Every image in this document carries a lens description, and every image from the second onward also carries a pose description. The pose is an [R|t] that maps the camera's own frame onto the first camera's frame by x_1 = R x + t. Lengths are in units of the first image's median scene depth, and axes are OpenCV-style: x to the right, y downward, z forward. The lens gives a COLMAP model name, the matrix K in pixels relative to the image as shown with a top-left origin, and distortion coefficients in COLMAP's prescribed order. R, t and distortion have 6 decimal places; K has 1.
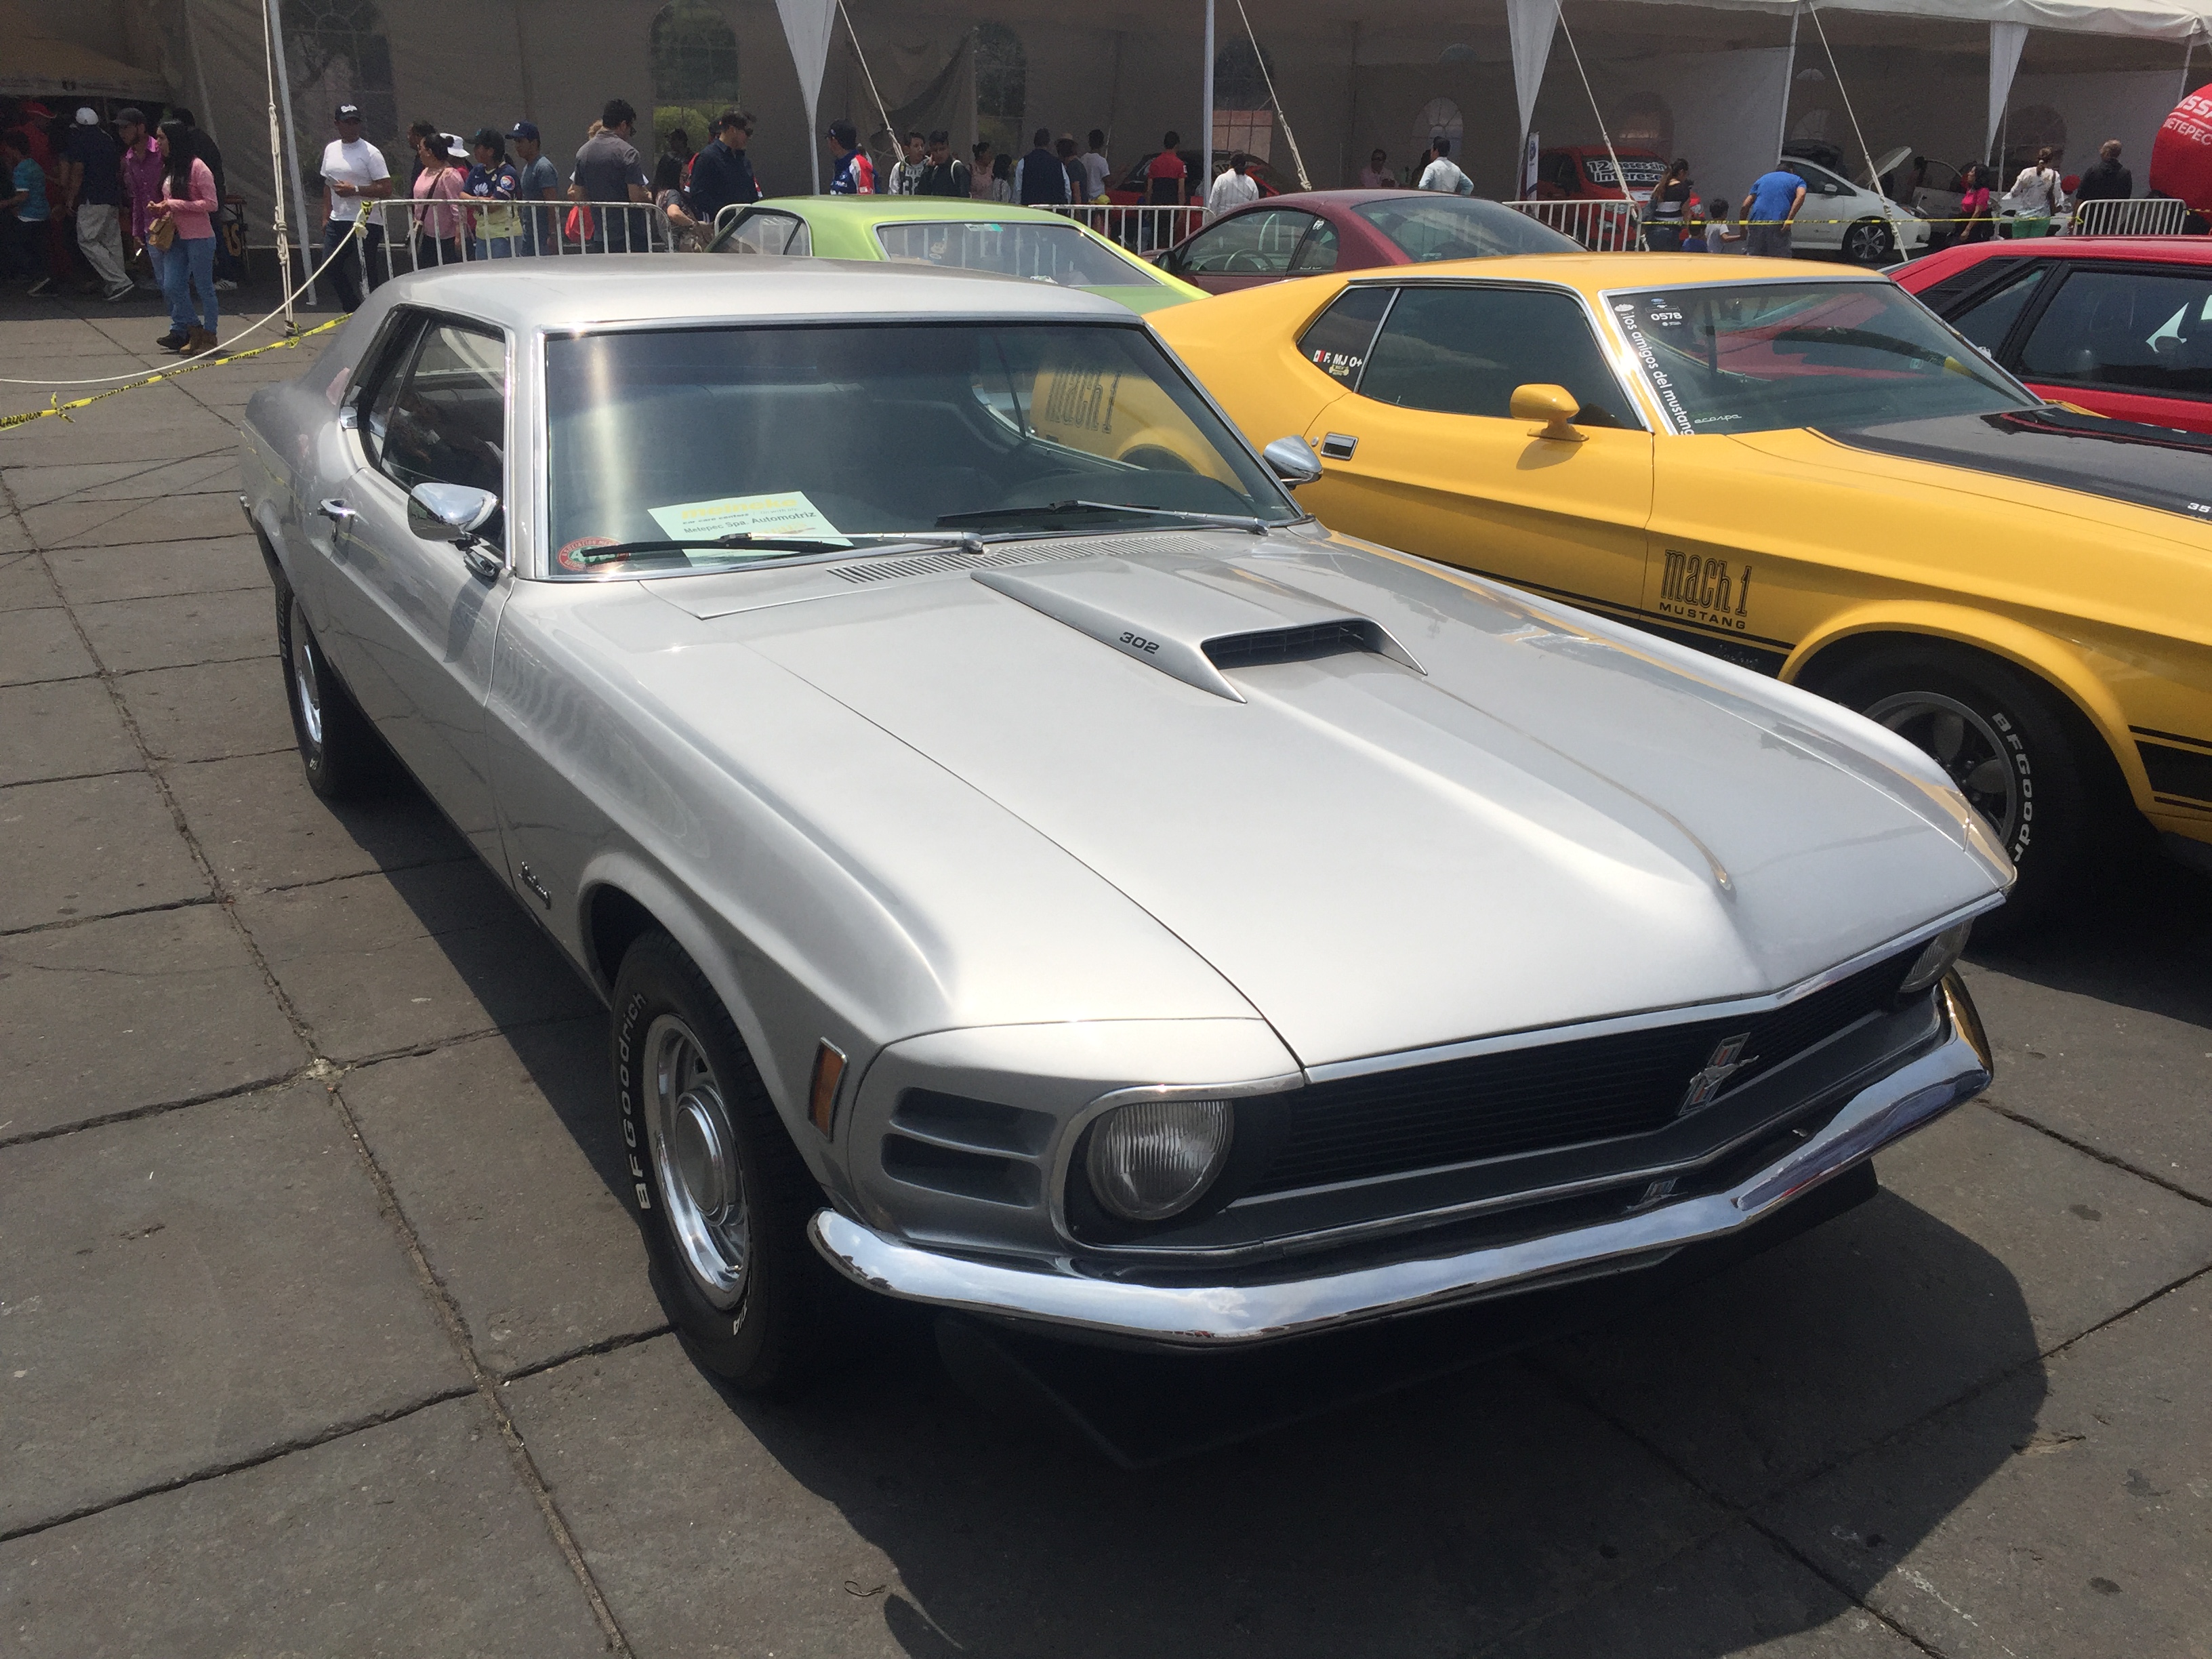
lens RADIAL K [[1882.2, 0, 1108.7], [0, 1882.2, 833.9], [0, 0, 1]] dist [0.041092, -0.040229]
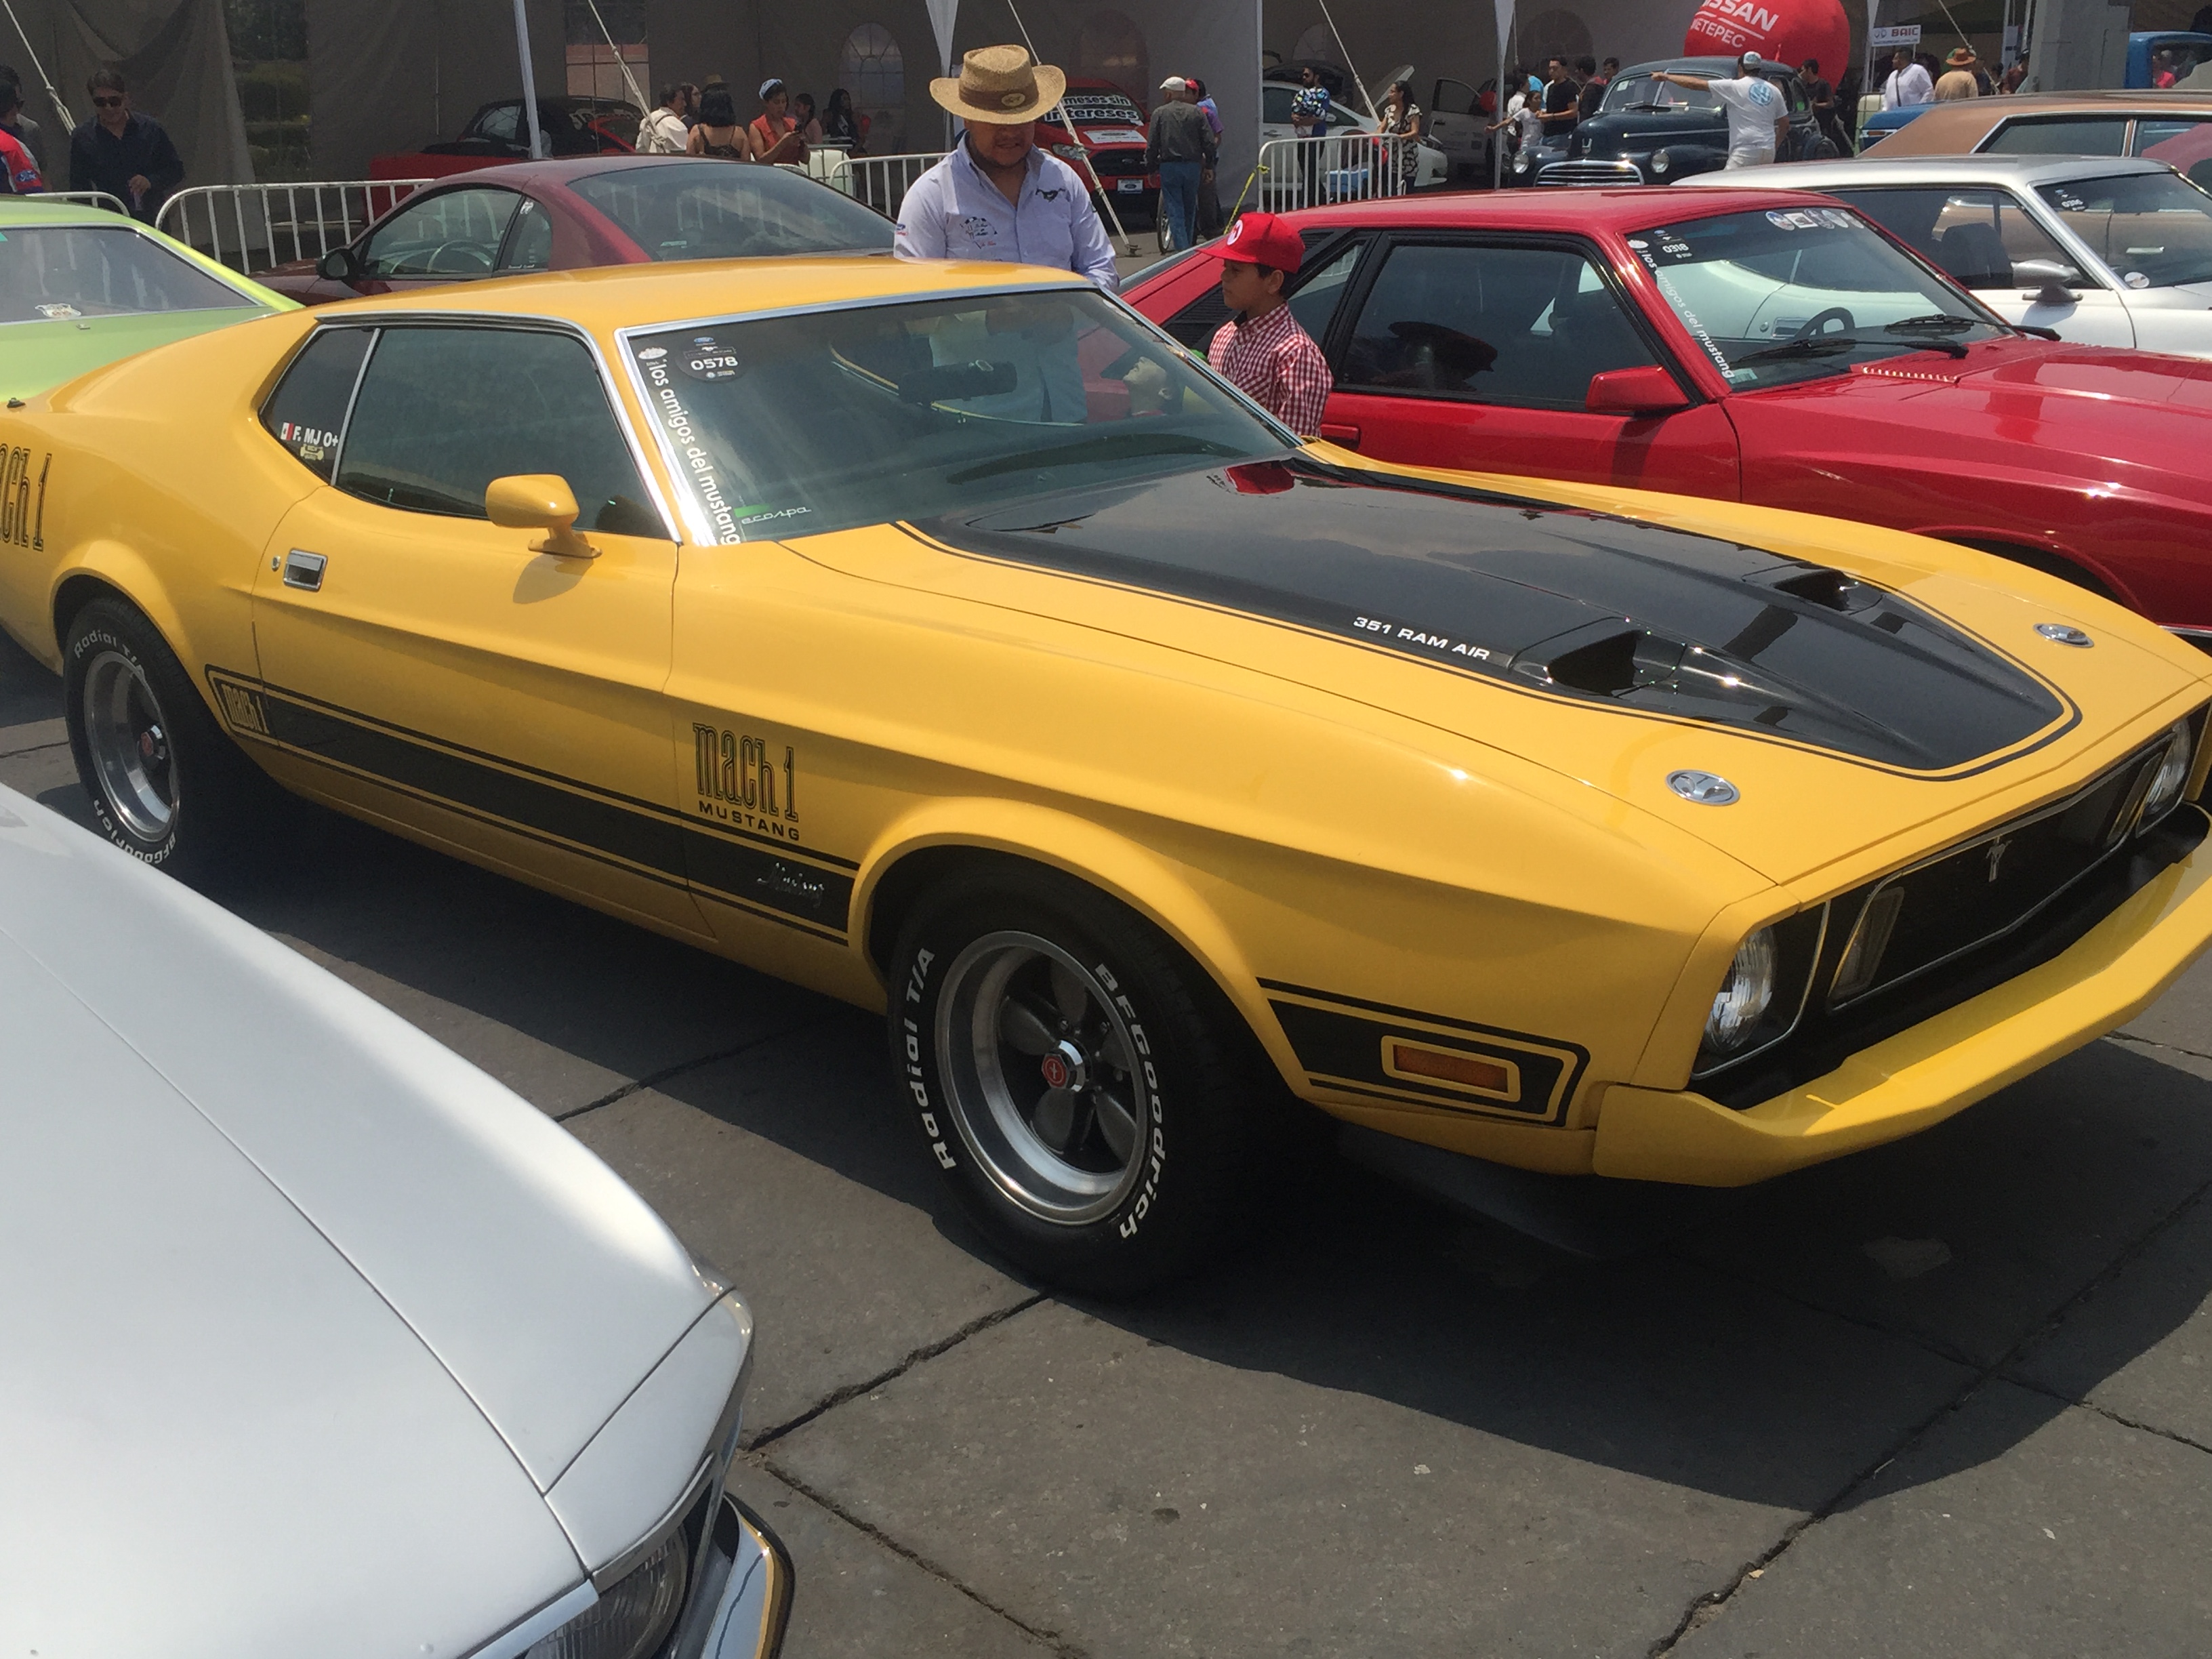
lens RADIAL K [[2326.8, 0, 1105.6], [0, 2326.8, 833.5], [0, 0, 1]] dist [0.077258, 0.000000]
pose [[0.972378, -0.103576, 0.209170, 0.239596], [0.111472, 0.993420, -0.026286, -0.068461], [-0.205071, 0.048876, 0.977526, 0.160005]]
